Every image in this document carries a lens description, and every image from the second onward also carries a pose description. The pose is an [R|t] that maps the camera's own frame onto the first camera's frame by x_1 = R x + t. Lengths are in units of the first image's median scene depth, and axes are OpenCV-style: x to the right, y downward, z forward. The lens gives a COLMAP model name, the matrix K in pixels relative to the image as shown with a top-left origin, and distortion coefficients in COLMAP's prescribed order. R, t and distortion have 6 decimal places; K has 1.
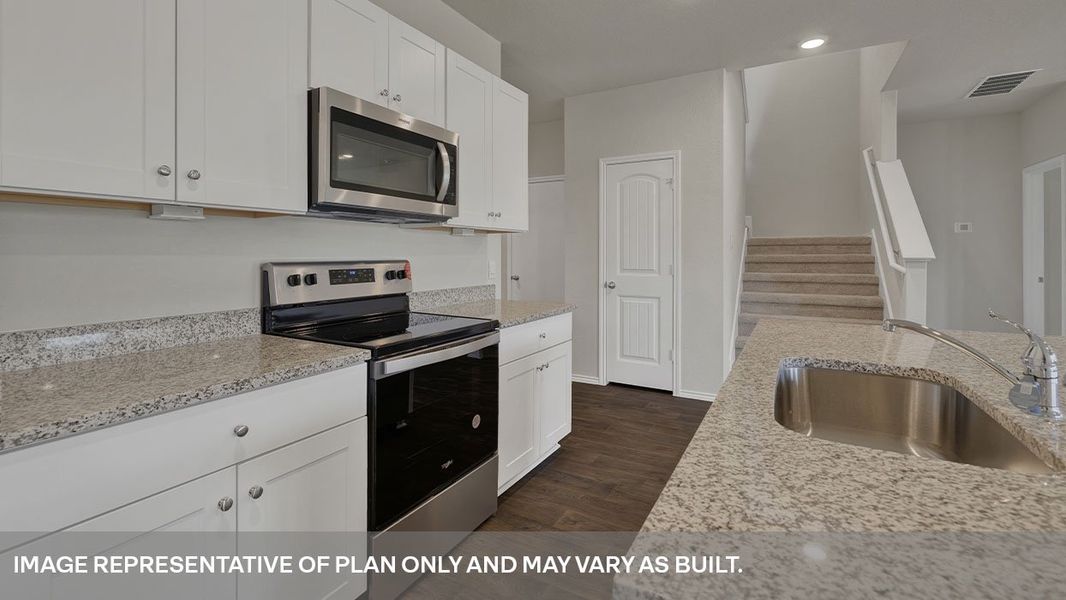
lens RADIAL K [[461.9, 0, 516.7], [0, 461.9, 252.2], [0, 0, 1]] dist [0.000869, 0.000134]
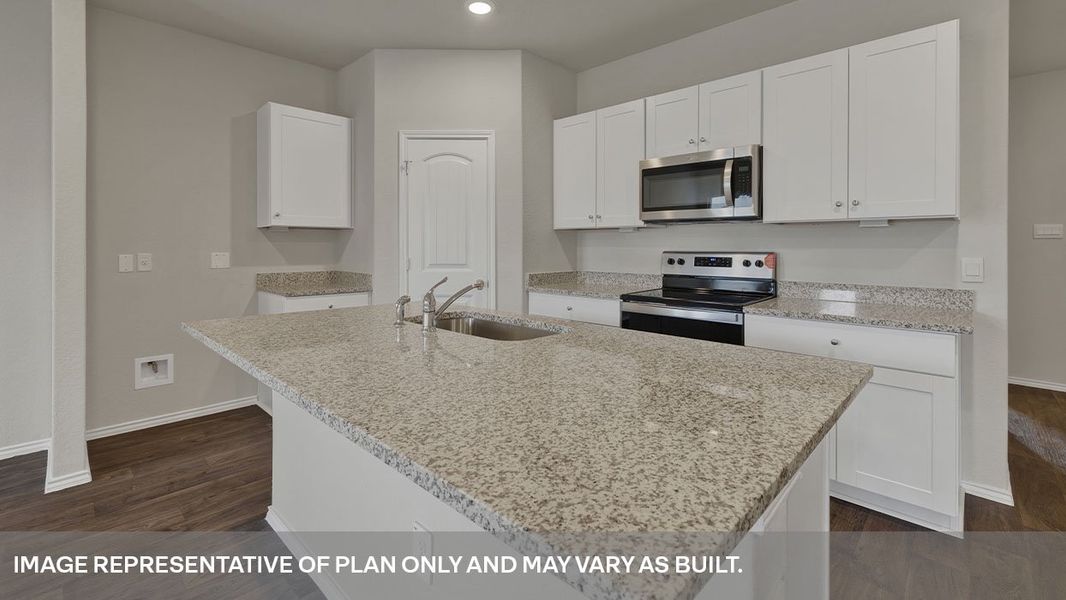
lens RADIAL K [[458.6, 0, 529.1], [0, 458.6, 244.0], [0, 0, 1]] dist [0.000862, 0.000277]
pose [[-0.228313, -0.004500, -0.973577, 1.070492], [0.002109, 0.999985, -0.005117, 0.000359], [0.973585, -0.003221, -0.228300, 0.670621]]
